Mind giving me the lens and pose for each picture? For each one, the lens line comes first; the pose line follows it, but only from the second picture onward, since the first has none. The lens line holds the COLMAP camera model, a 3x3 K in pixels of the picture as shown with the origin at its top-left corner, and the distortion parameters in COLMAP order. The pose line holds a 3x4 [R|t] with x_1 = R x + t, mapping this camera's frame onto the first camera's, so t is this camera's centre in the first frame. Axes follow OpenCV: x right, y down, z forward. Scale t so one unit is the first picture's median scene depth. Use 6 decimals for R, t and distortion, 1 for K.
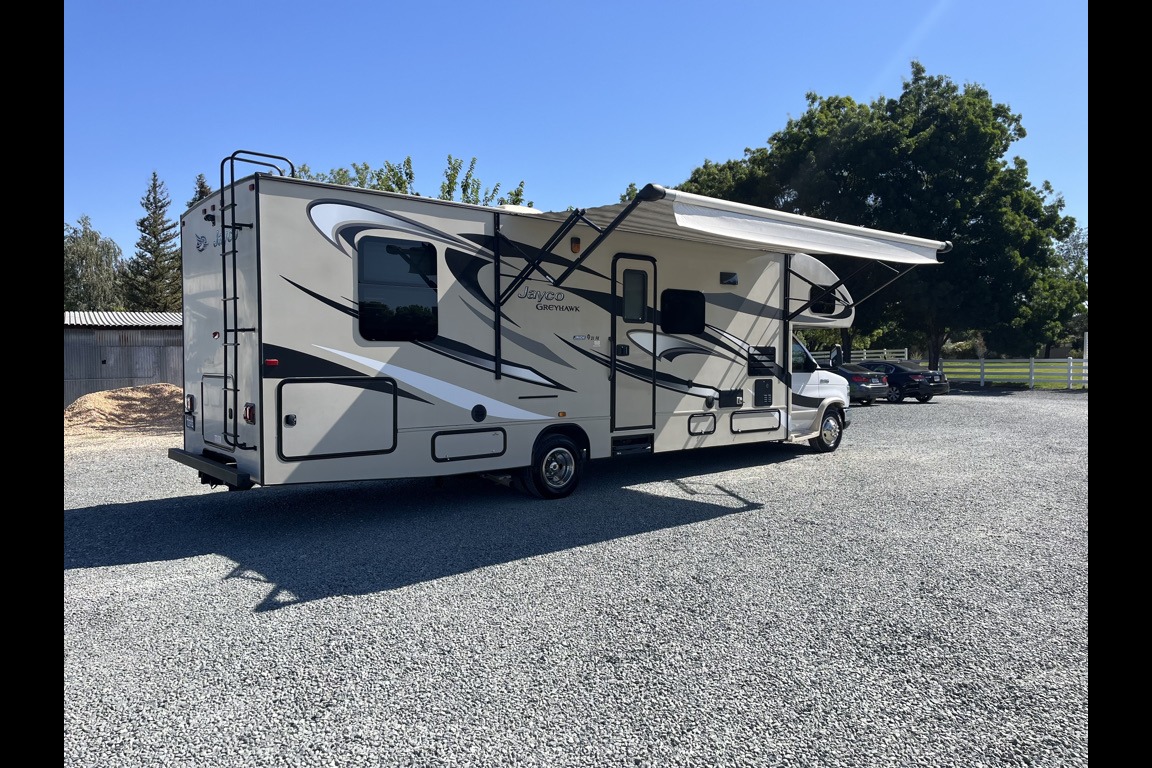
lens RADIAL K [[788.9, 0, 576.0], [0, 788.9, 384.0], [0, 0, 1]] dist [0.019244, -0.001019]
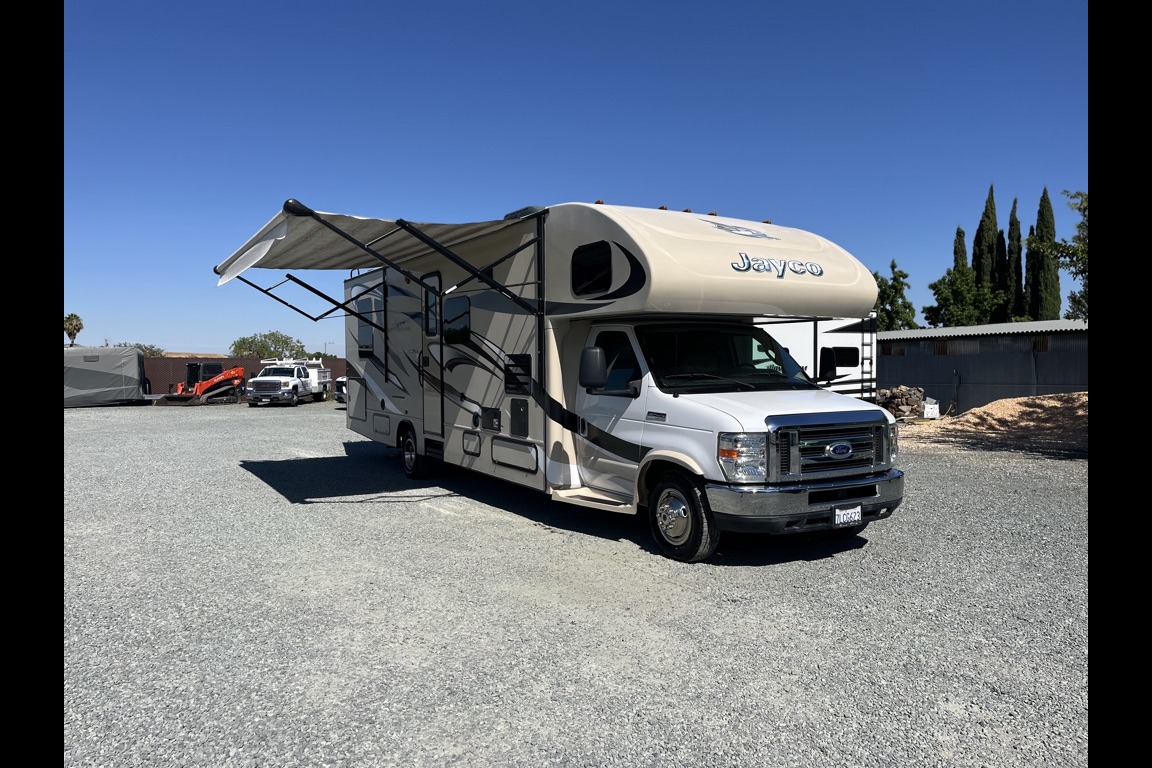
lens RADIAL K [[788.9, 0, 576.0], [0, 788.9, 384.0], [0, 0, 1]] dist [0.019244, -0.001019]
pose [[-0.146536, 0.022486, -0.988950, 0.976722], [-0.039098, 0.998829, 0.028504, -0.043971], [0.988432, 0.042843, -0.145485, 1.186791]]
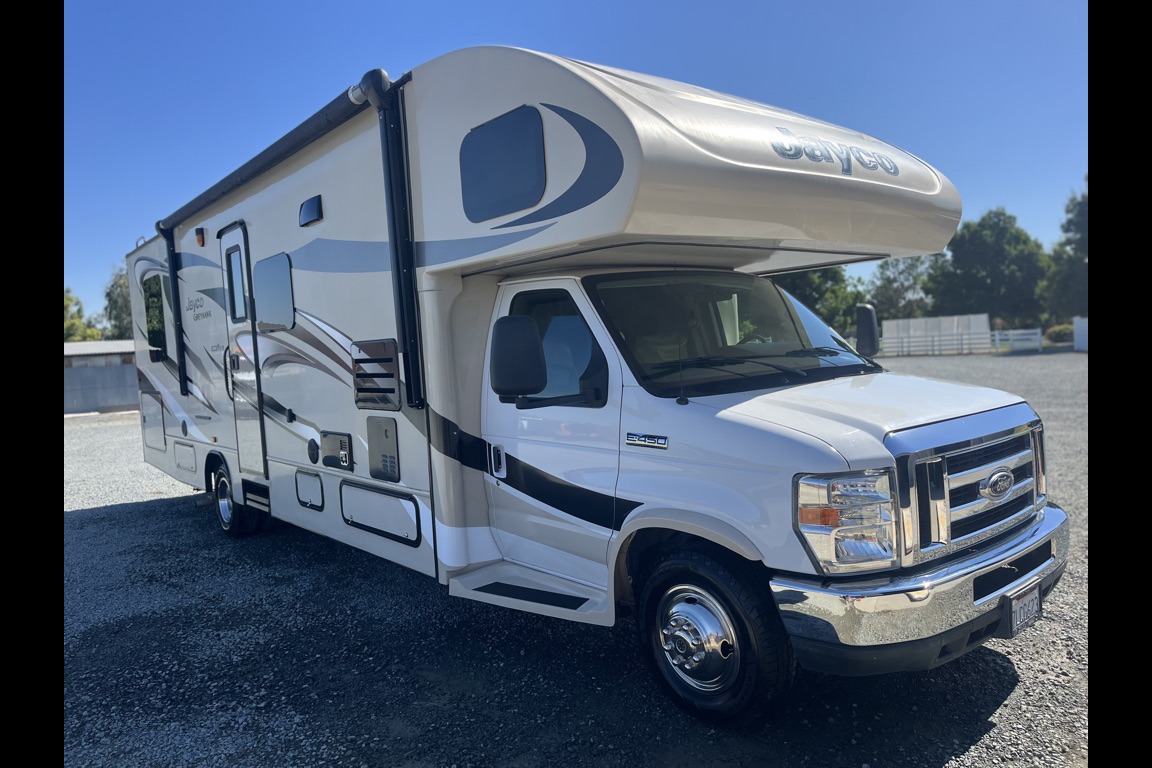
lens RADIAL K [[788.9, 0, 576.0], [0, 788.9, 384.0], [0, 0, 1]] dist [0.019244, -0.001019]
pose [[0.008135, 0.040886, -0.999131, 0.681136], [0.016567, 0.999021, 0.041016, -0.040879], [0.999830, -0.016886, 0.007450, 1.130275]]
